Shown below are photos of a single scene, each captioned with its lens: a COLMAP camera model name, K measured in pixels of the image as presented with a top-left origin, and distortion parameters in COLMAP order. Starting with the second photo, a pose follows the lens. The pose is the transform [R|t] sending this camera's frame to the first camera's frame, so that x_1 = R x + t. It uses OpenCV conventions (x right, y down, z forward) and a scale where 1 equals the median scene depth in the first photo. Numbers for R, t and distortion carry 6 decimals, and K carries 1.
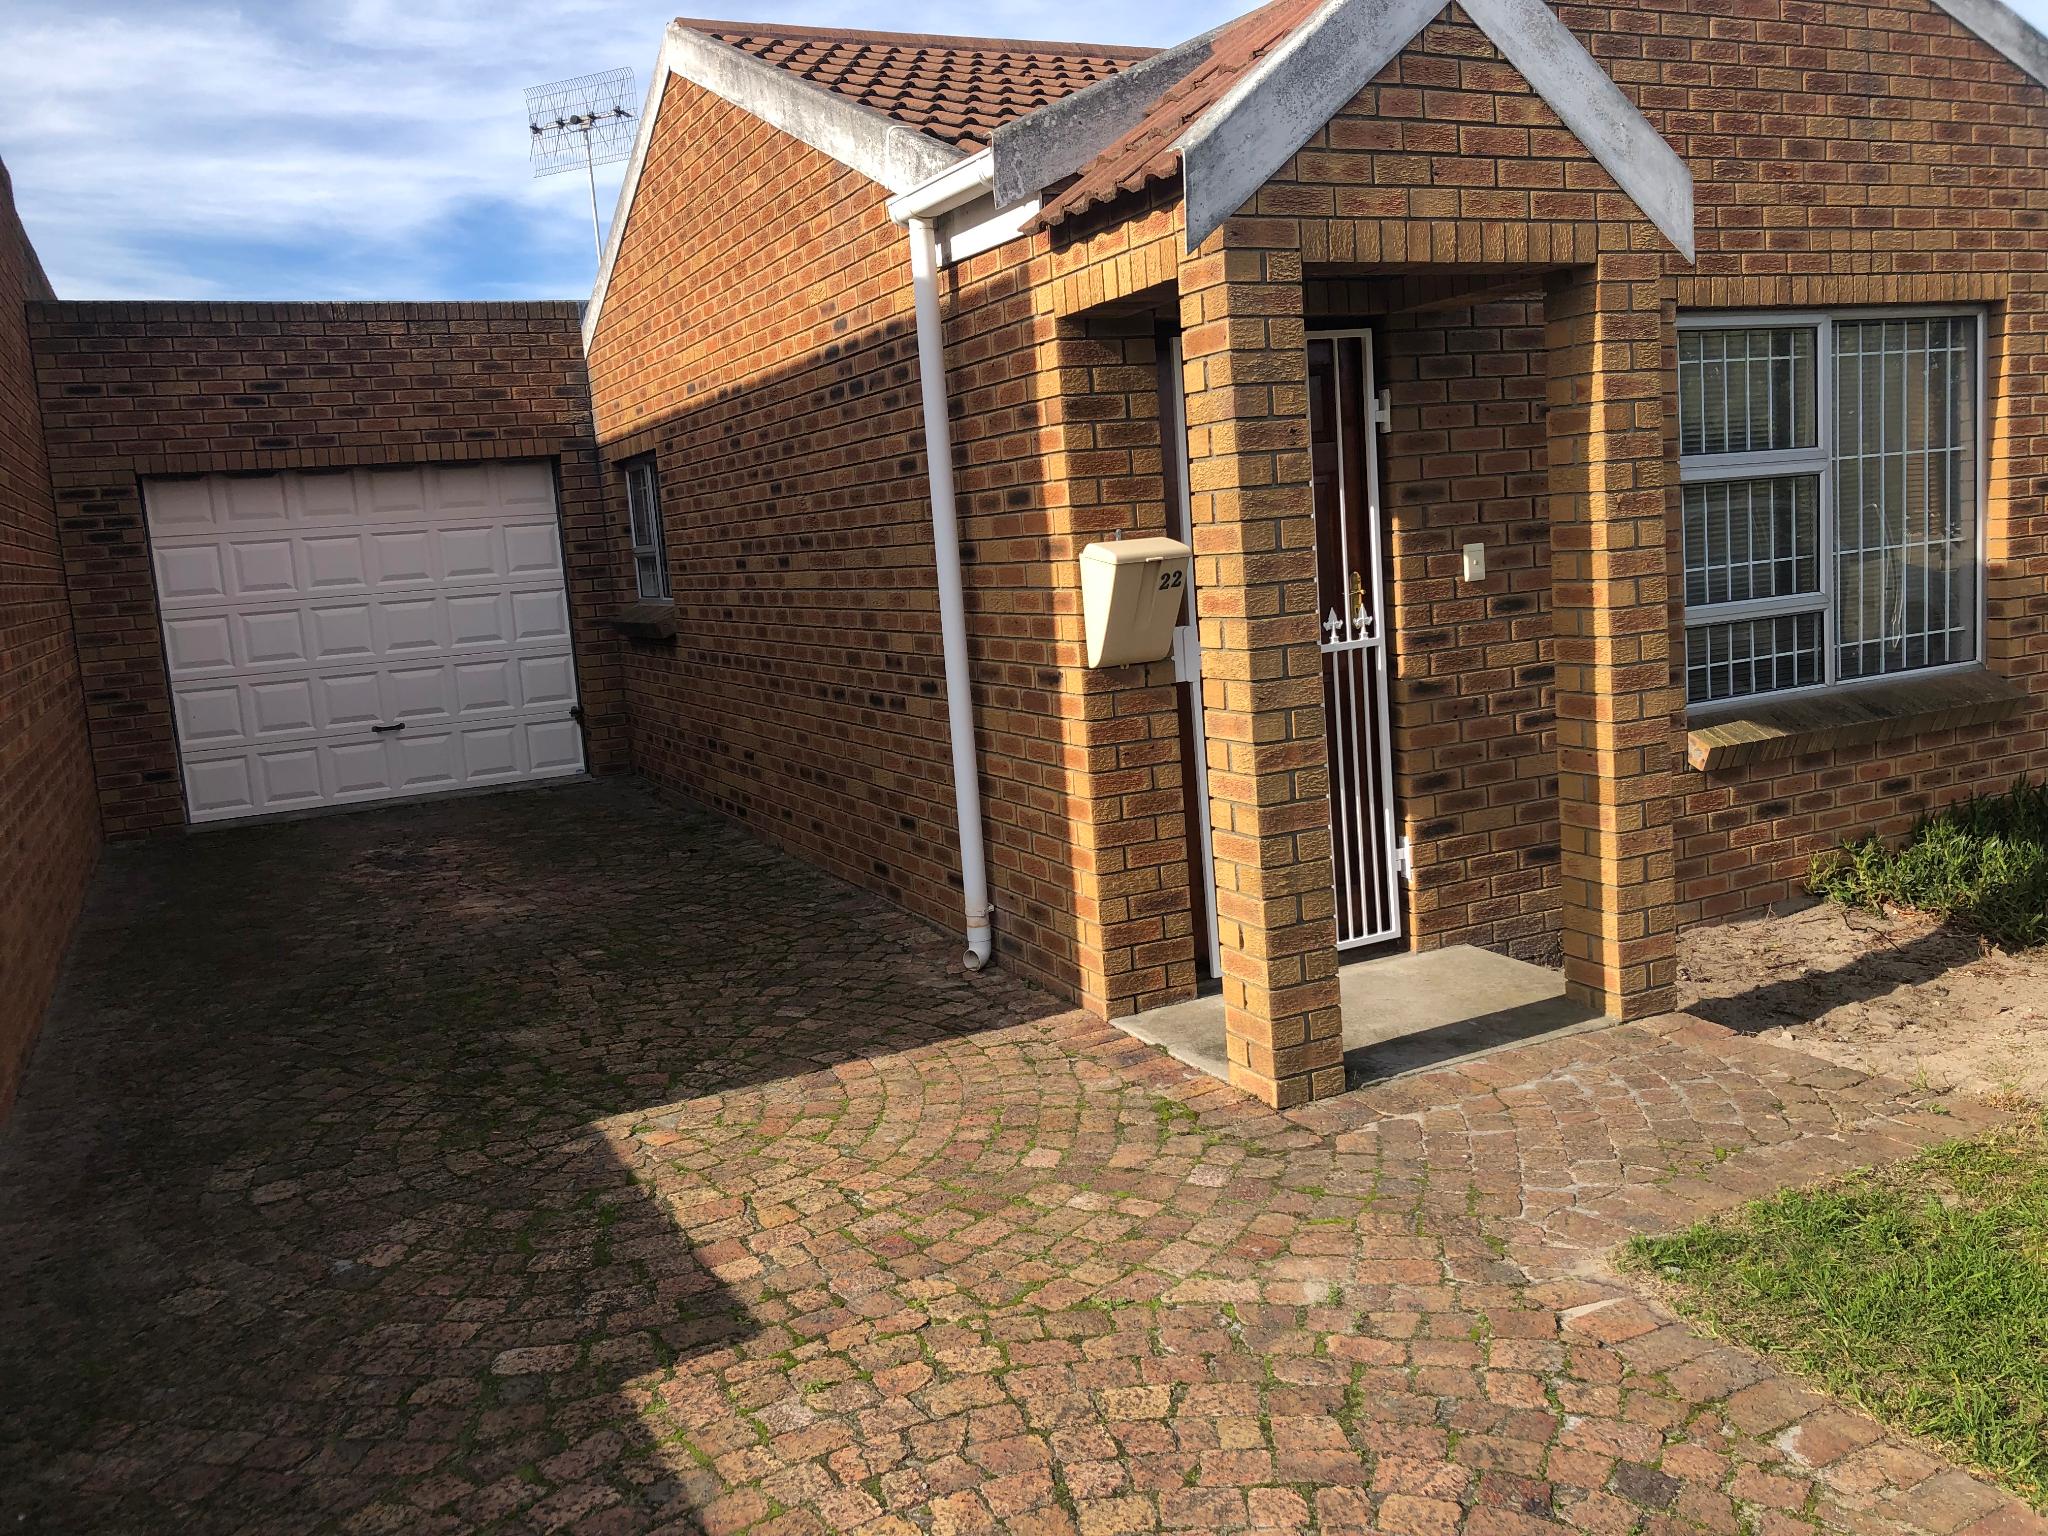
lens RADIAL K [[1674.8, 0, 1023.4], [0, 1674.8, 758.9], [0, 0, 1]] dist [0.034840, -0.048659]
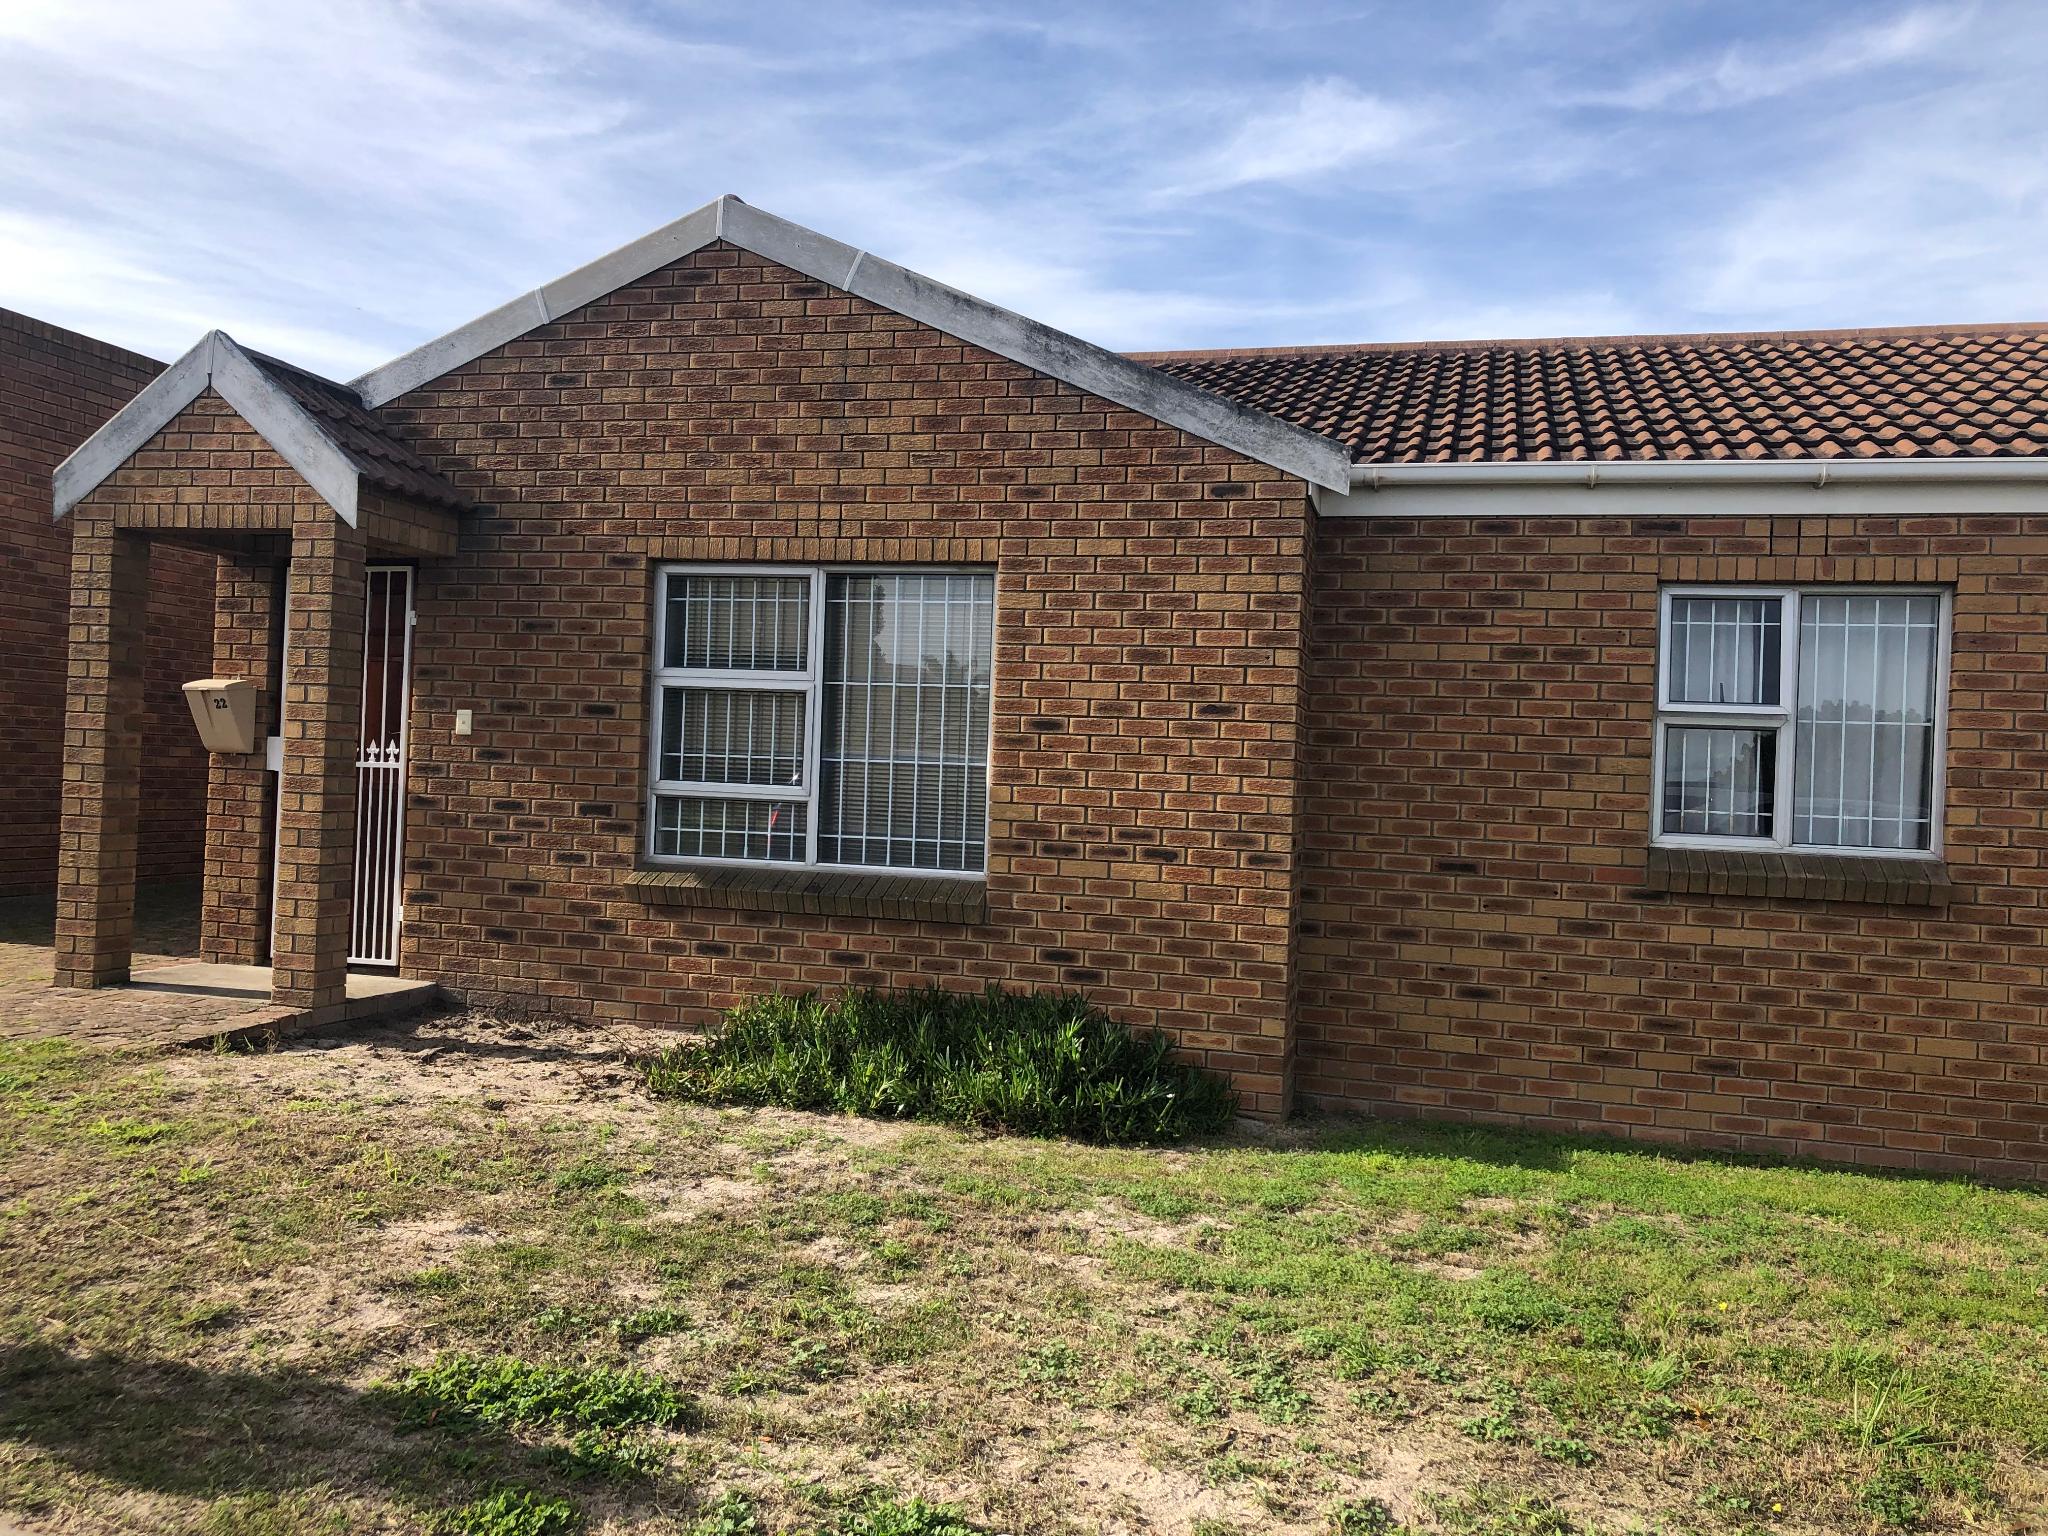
lens RADIAL K [[1674.8, 0, 1014.2], [0, 1674.8, 769.9], [0, 0, 1]] dist [0.034840, -0.048659]
pose [[0.756757, 0.105247, -0.645168, 1.545827], [-0.184655, 0.981176, -0.056532, -0.079089], [0.627074, 0.161914, 0.761946, 0.178272]]
